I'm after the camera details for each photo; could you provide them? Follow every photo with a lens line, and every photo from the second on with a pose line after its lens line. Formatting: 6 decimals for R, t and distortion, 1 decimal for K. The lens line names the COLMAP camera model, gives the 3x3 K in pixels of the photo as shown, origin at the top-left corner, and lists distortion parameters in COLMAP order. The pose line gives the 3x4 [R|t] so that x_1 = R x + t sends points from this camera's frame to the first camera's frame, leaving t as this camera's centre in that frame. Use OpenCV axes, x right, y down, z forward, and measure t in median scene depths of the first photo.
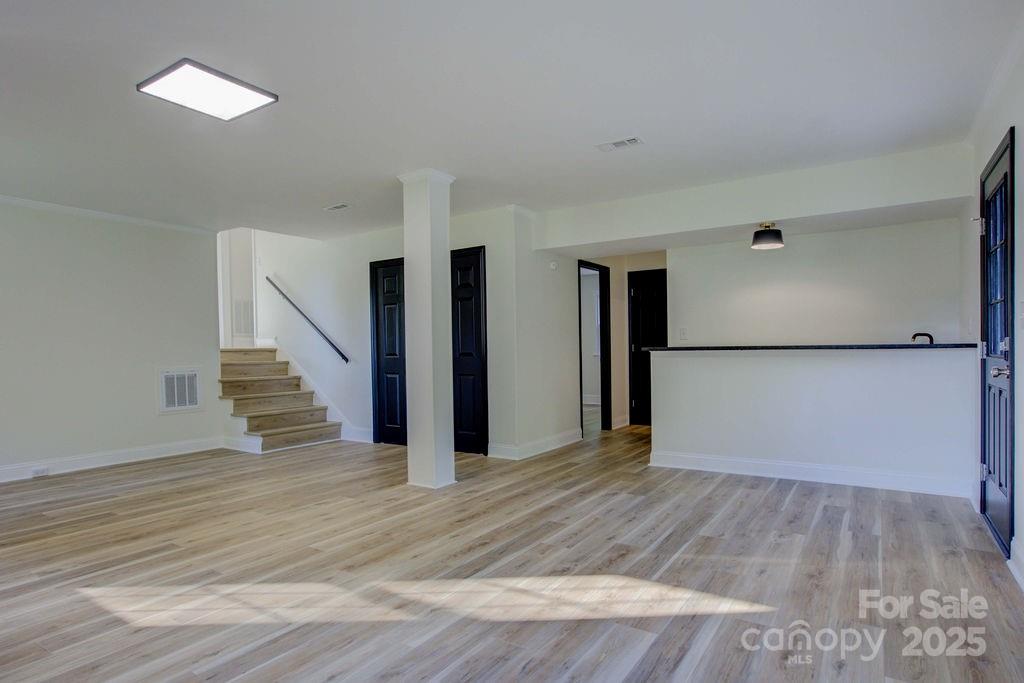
lens RADIAL K [[562.6, 0, 508.2], [0, 562.6, 358.4], [0, 0, 1]] dist [-0.050574, 0.033299]
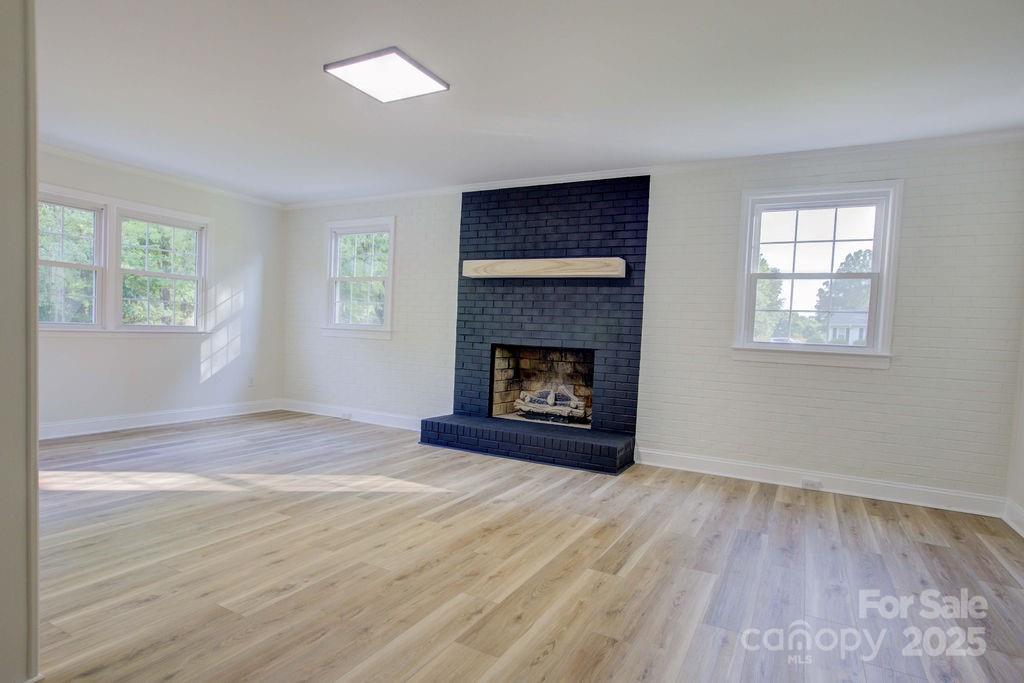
lens RADIAL K [[562.6, 0, 508.2], [0, 562.6, 358.4], [0, 0, 1]] dist [-0.050574, 0.033299]
pose [[-0.995978, -0.024996, -0.086039, -0.463559], [-0.030520, 0.997515, 0.063505, -0.014383], [0.084237, 0.065876, -0.994266, 1.426924]]
